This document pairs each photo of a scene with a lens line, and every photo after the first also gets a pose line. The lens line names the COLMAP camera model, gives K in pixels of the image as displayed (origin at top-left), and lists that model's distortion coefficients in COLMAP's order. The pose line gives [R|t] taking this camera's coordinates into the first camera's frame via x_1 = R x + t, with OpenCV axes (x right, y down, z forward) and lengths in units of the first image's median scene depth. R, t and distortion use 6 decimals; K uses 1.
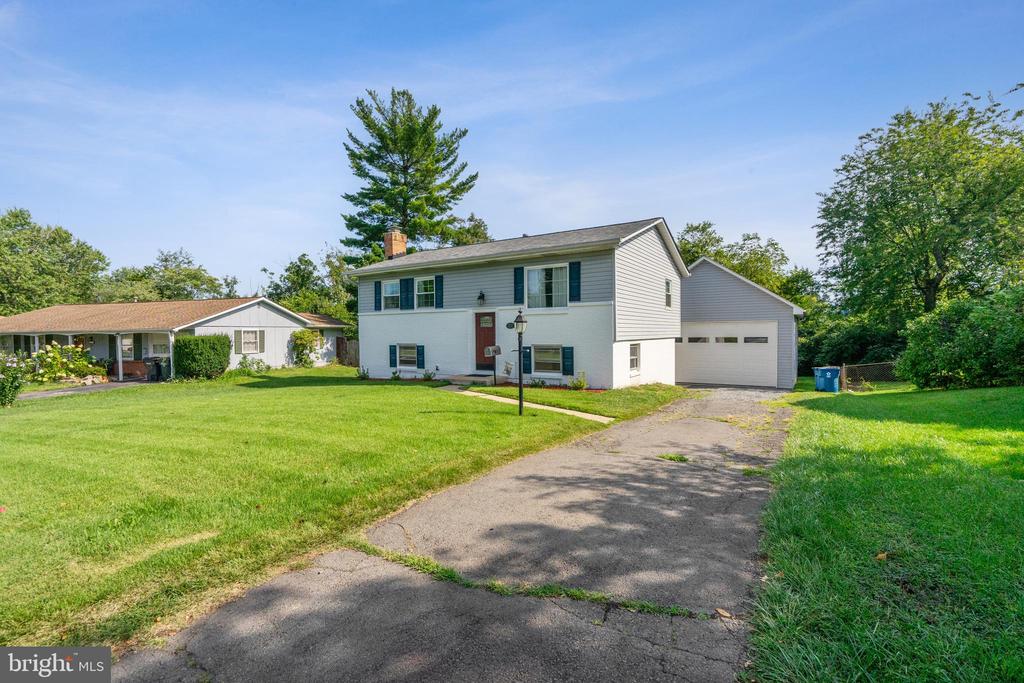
lens RADIAL K [[454.1, 0, 512.0], [0, 454.1, 341.5], [0, 0, 1]] dist [-0.000551, -0.000110]
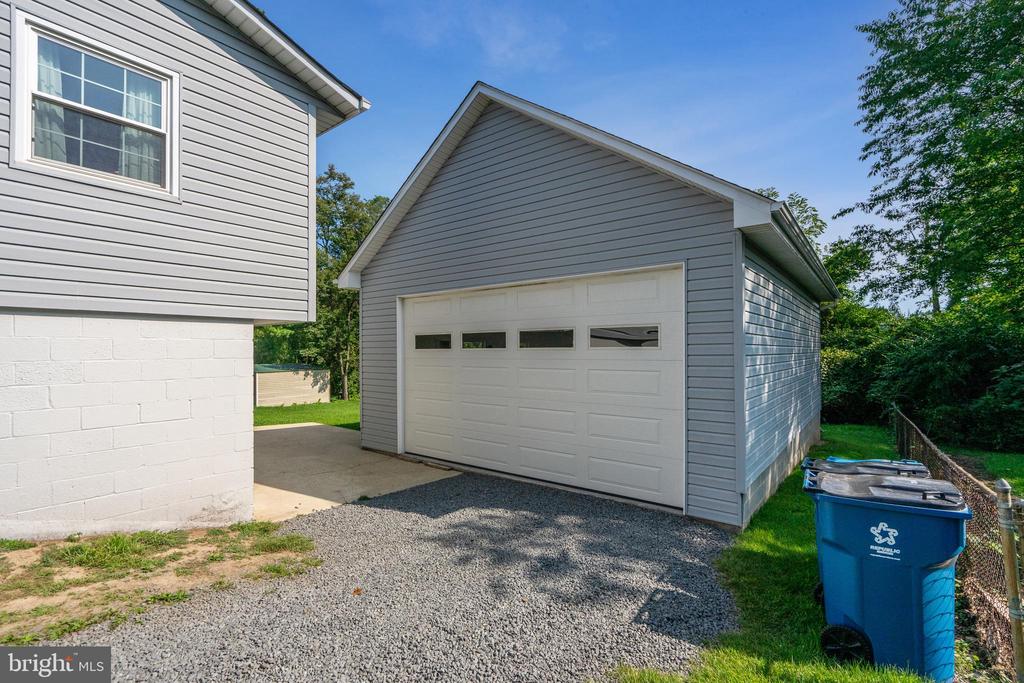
lens RADIAL K [[474.7, 0, 512.0], [0, 474.7, 341.5], [0, 0, 1]] dist [-0.002127, -0.000461]
pose [[0.997008, 0.003955, -0.077201, 0.628631], [-0.007225, 0.999087, -0.042114, 0.016523], [0.076964, 0.042546, 0.996126, 0.891700]]
